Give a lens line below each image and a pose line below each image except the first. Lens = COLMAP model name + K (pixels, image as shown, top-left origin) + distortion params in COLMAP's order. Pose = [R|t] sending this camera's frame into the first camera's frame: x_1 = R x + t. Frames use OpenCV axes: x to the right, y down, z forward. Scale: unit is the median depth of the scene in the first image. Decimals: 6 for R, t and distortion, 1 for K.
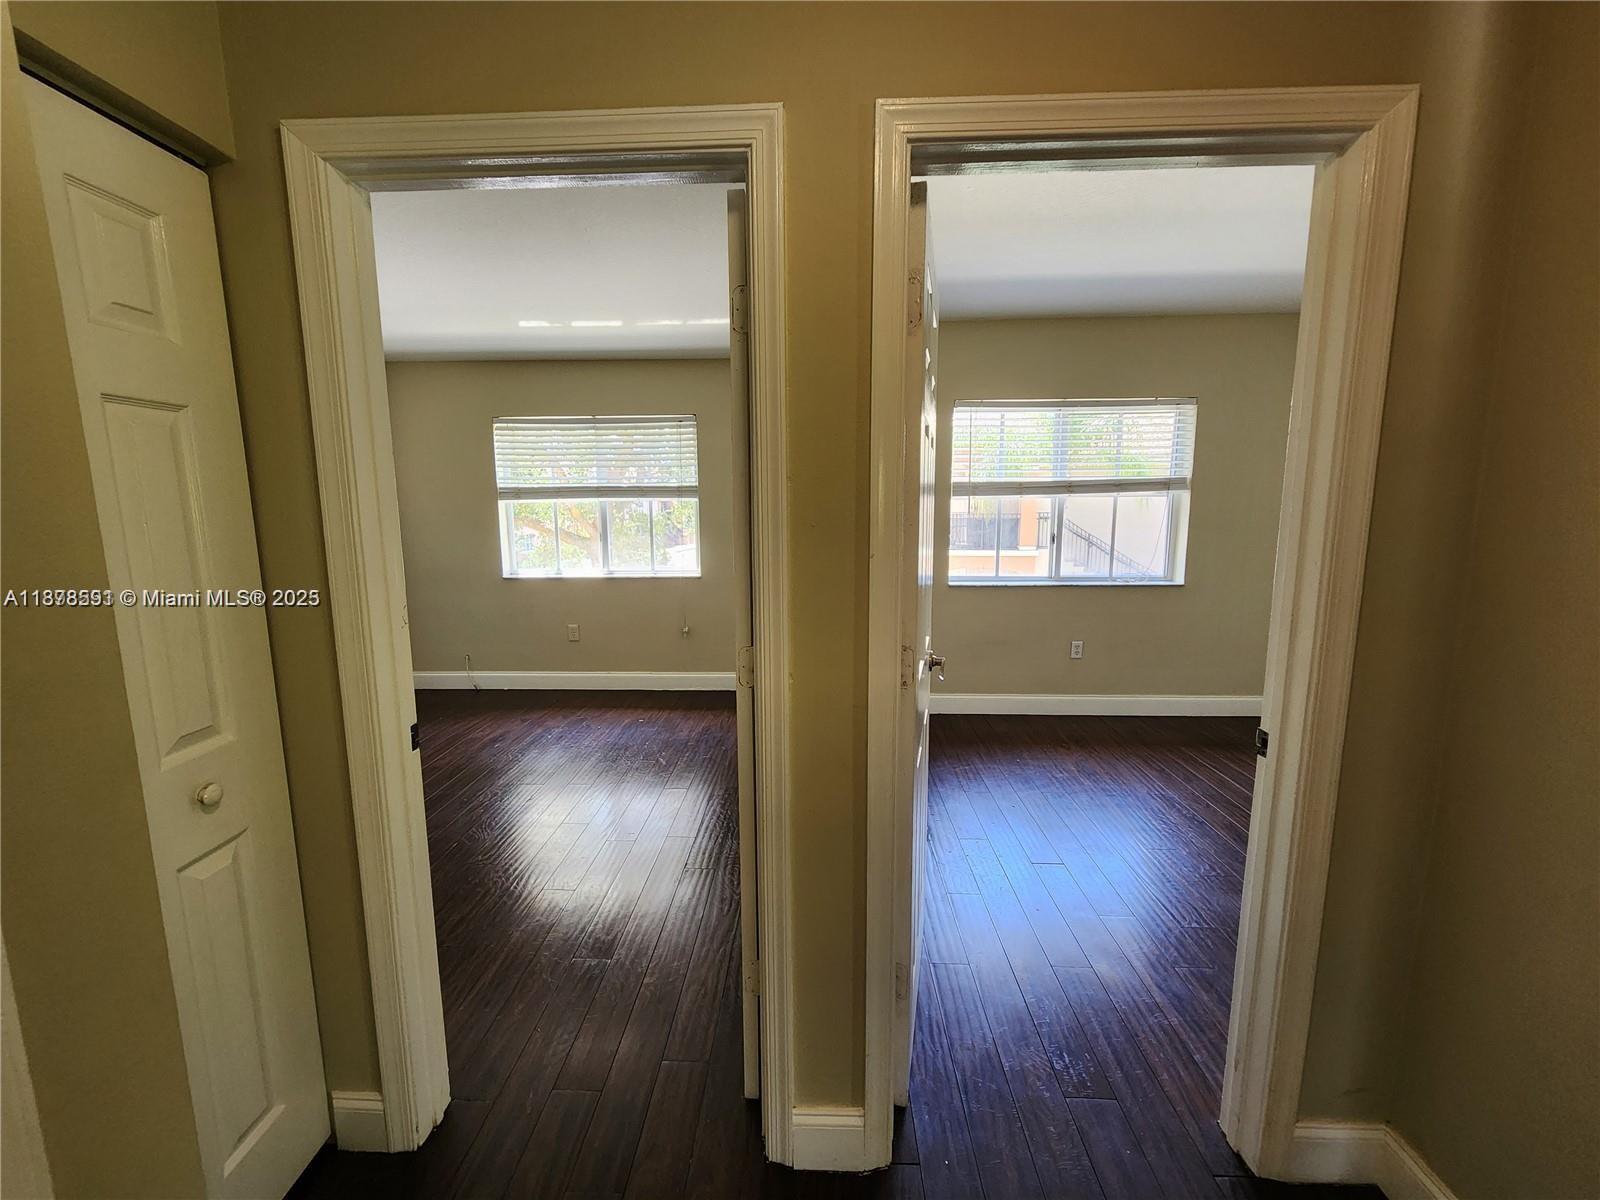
lens RADIAL K [[655.9, 0, 787.8], [0, 655.9, 592.2], [0, 0, 1]] dist [0.008131, -0.000010]
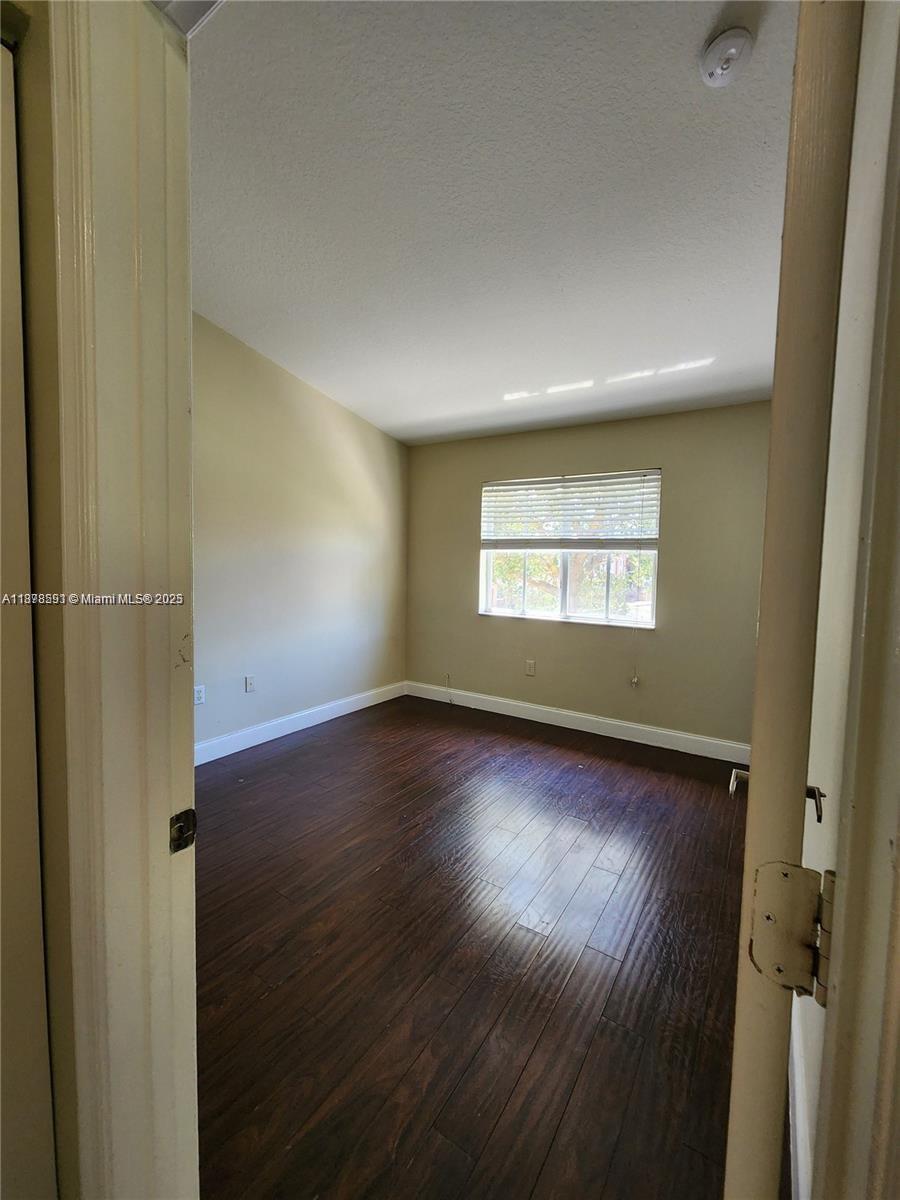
lens RADIAL K [[489.7, 0, 459.0], [0, 489.7, 586.6], [0, 0, 1]] dist [0.001695, 0.000018]
pose [[0.867867, 0.054018, -0.493852, -0.027999], [-0.101045, 0.992486, -0.069011, -0.006370], [0.486413, 0.109793, 0.866803, 0.215009]]
